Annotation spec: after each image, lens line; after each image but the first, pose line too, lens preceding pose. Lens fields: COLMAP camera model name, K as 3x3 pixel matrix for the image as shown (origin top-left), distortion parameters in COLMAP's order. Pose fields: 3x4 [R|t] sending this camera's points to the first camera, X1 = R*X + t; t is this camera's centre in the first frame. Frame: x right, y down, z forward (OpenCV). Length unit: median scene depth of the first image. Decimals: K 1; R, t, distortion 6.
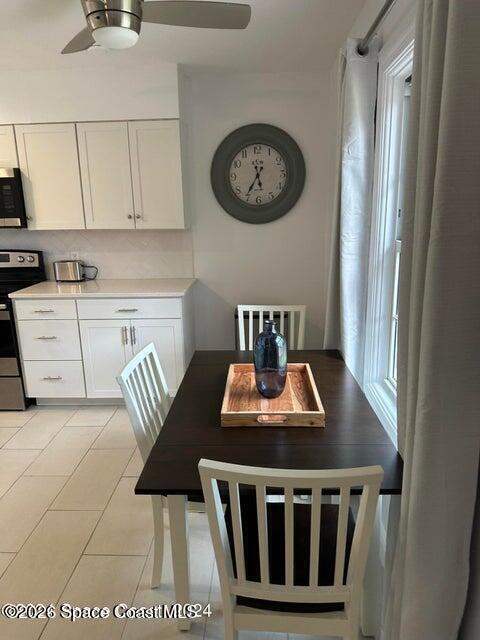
lens RADIAL K [[448.1, 0, 234.3], [0, 448.1, 314.5], [0, 0, 1]] dist [0.080869, -0.107363]
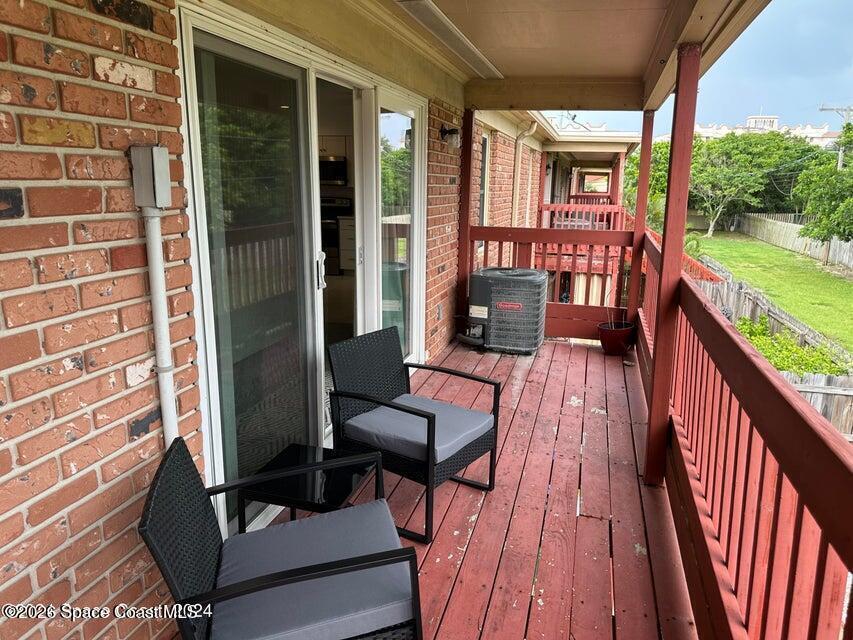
lens RADIAL K [[603.1, 0, 426.0], [0, 603.1, 313.9], [0, 0, 1]] dist [0.111734, -0.127983]
pose [[0.976491, 0.075430, -0.201928, 0.515636], [-0.079448, 0.996768, -0.011856, 0.407666], [0.200381, 0.027620, 0.979329, -1.677728]]
